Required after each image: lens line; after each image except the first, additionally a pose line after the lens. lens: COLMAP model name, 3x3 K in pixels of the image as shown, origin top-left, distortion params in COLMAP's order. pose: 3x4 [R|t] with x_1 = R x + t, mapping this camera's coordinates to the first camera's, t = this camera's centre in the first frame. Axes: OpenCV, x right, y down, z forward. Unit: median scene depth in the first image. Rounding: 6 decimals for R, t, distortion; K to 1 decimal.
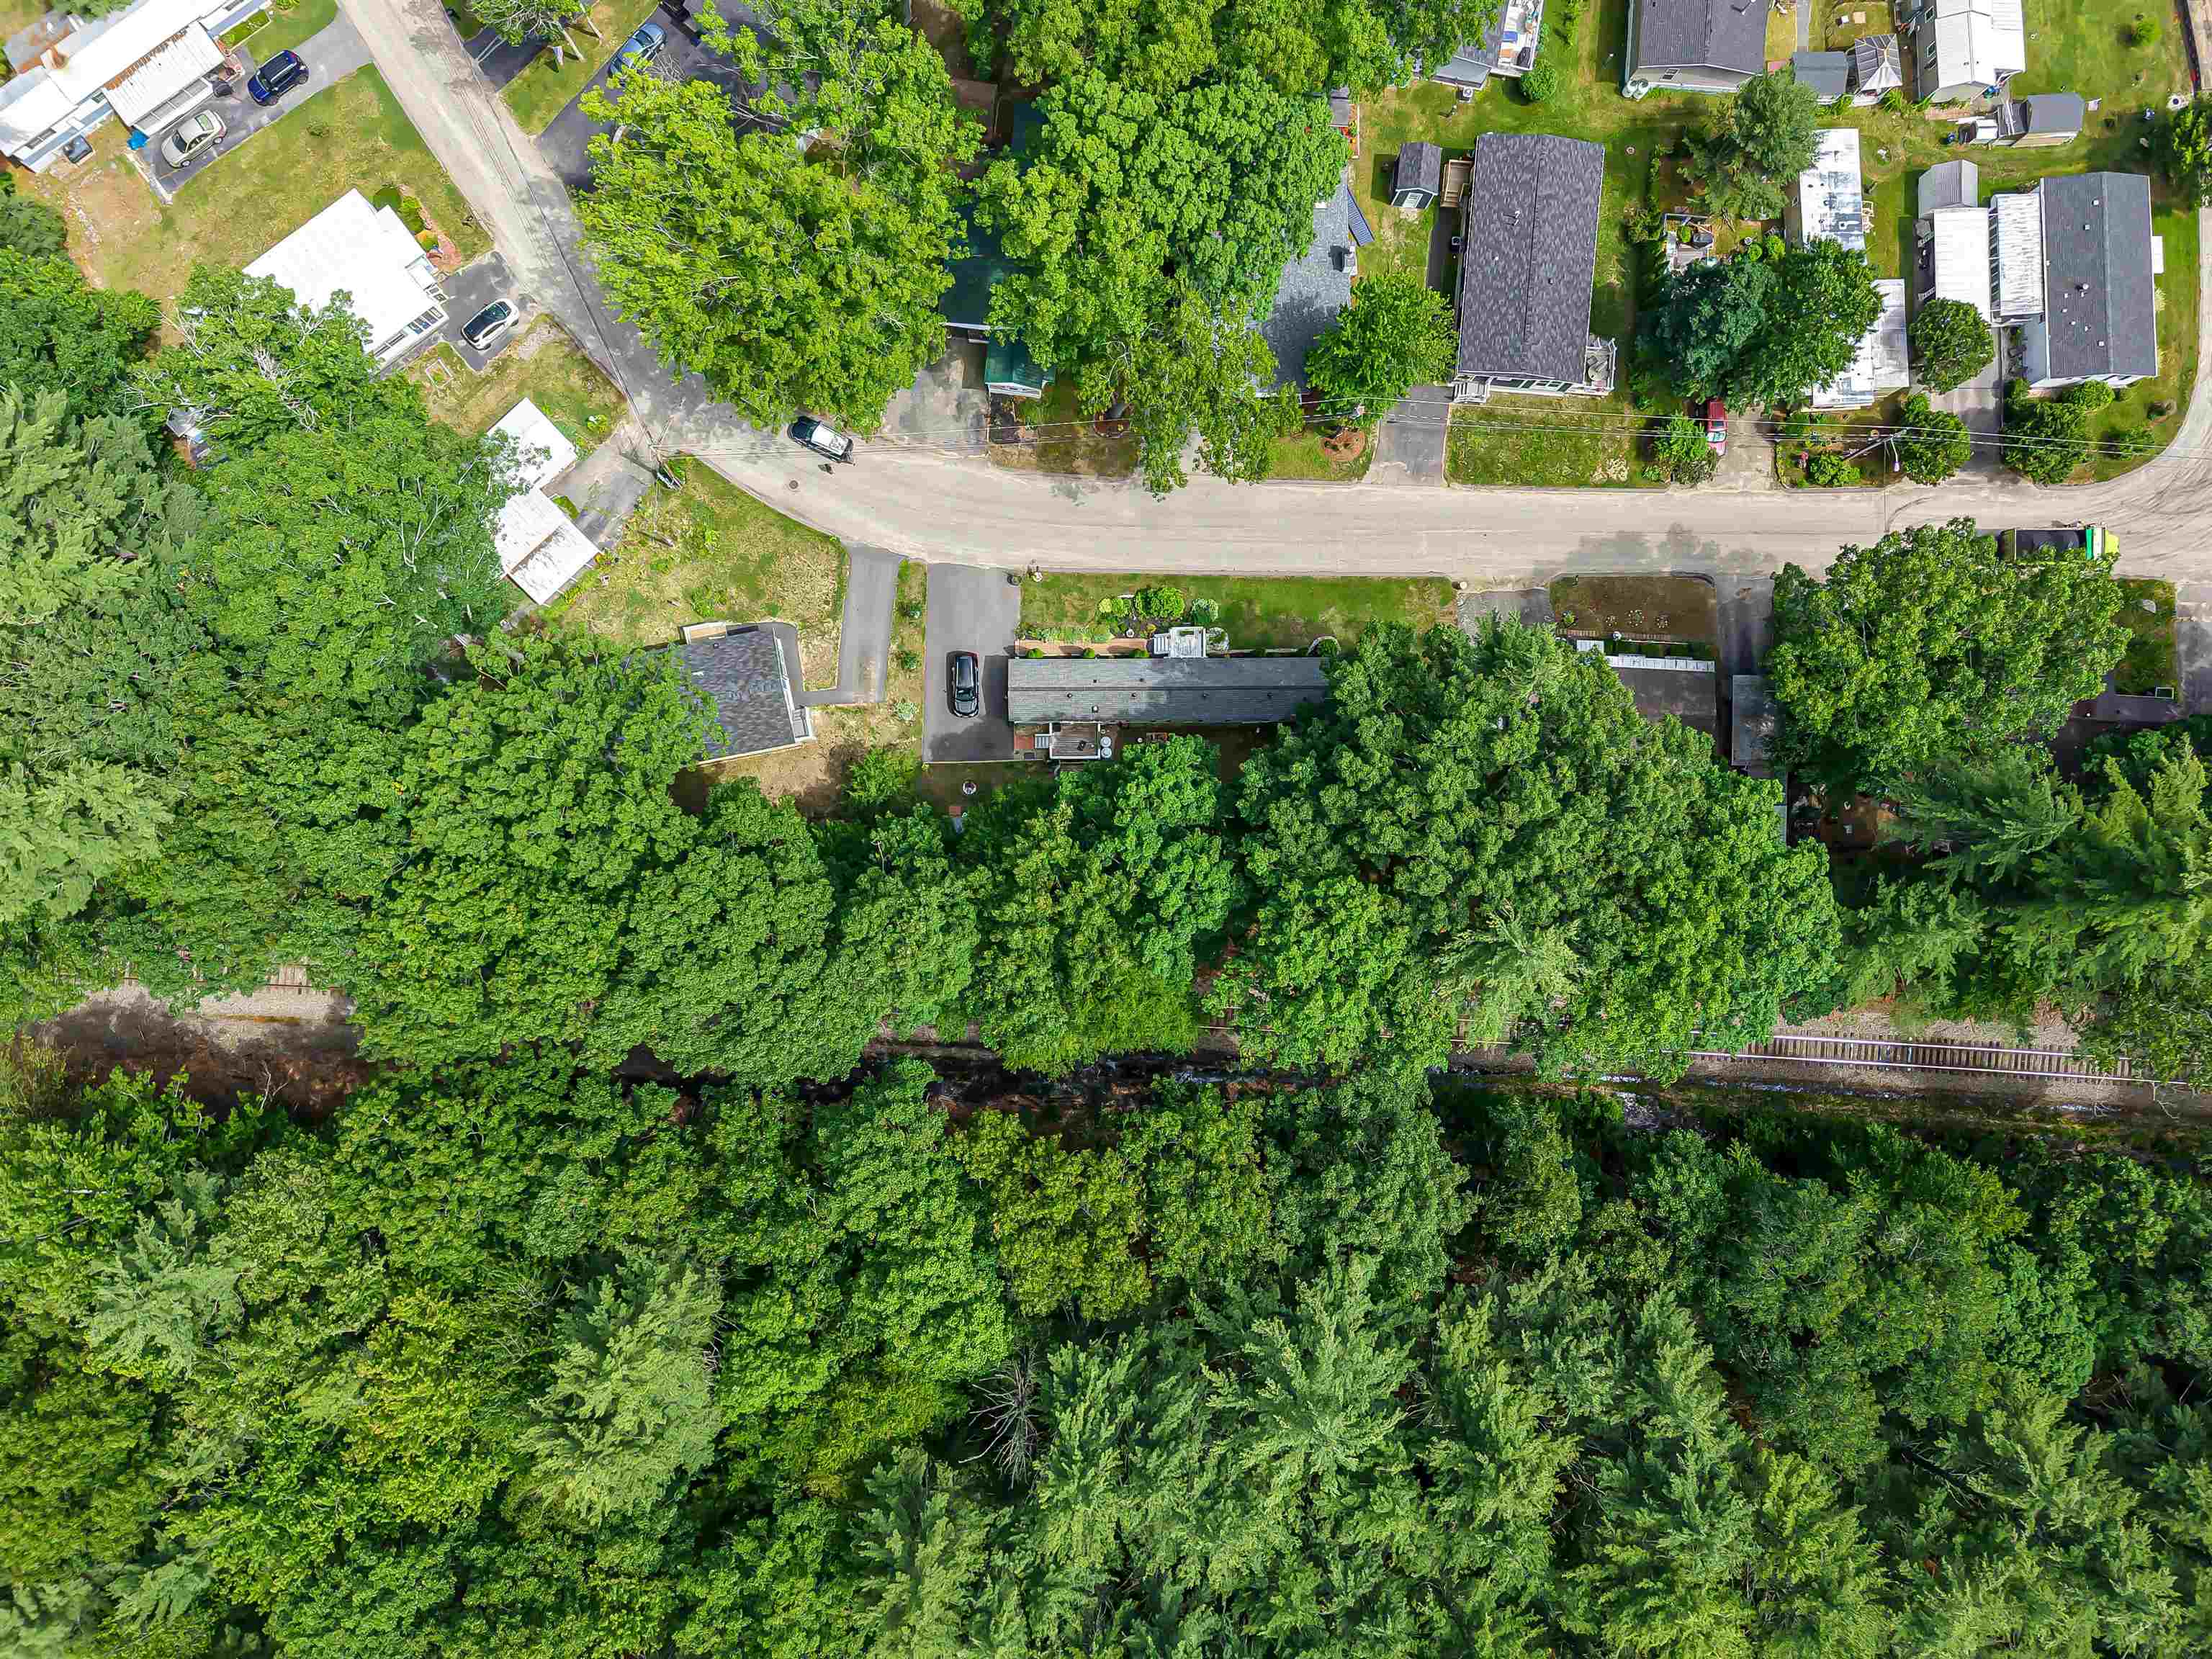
lens RADIAL K [[1459.2, 0, 1107.4], [0, 1459.2, 838.2], [0, 0, 1]] dist [0.033777, -0.009474]
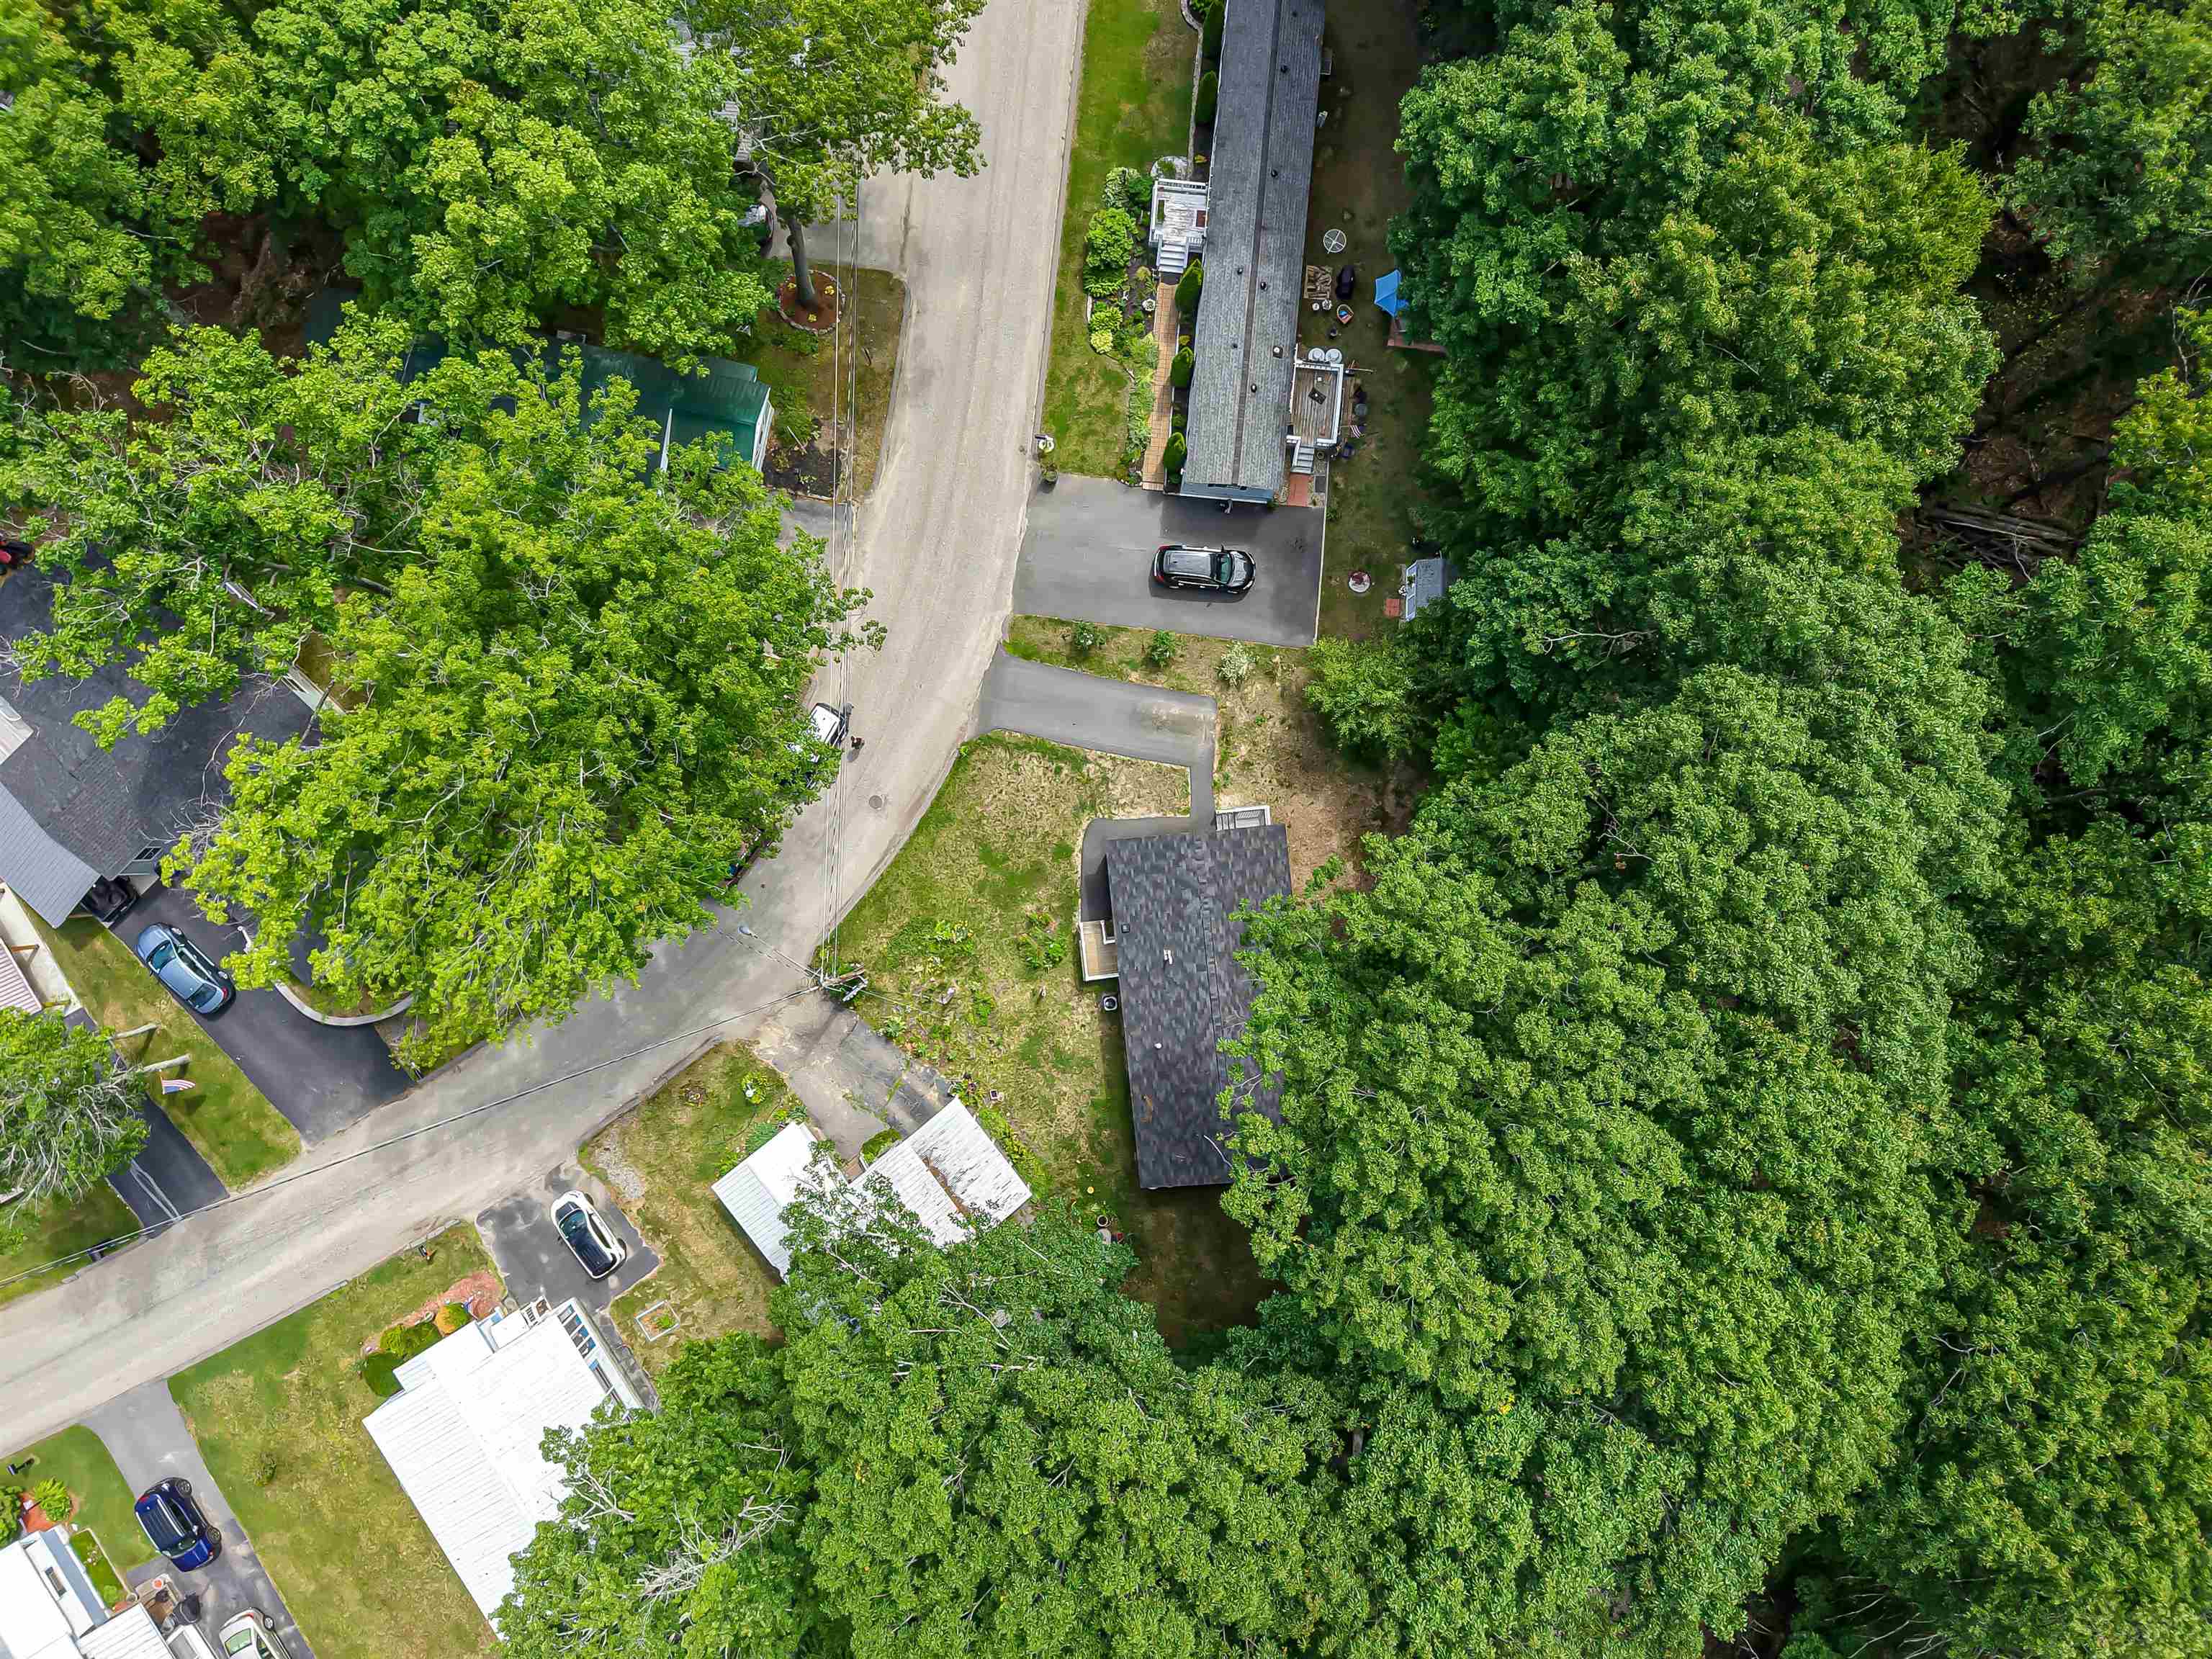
lens RADIAL K [[1459.2, 0, 1100.6], [0, 1459.2, 832.3], [0, 0, 1]] dist [0.033777, -0.009474]
pose [[0.096206, -0.995015, -0.026267, -0.204270], [0.994905, 0.095329, 0.032816, -0.163710], [-0.030148, -0.029290, 0.999116, 0.352169]]
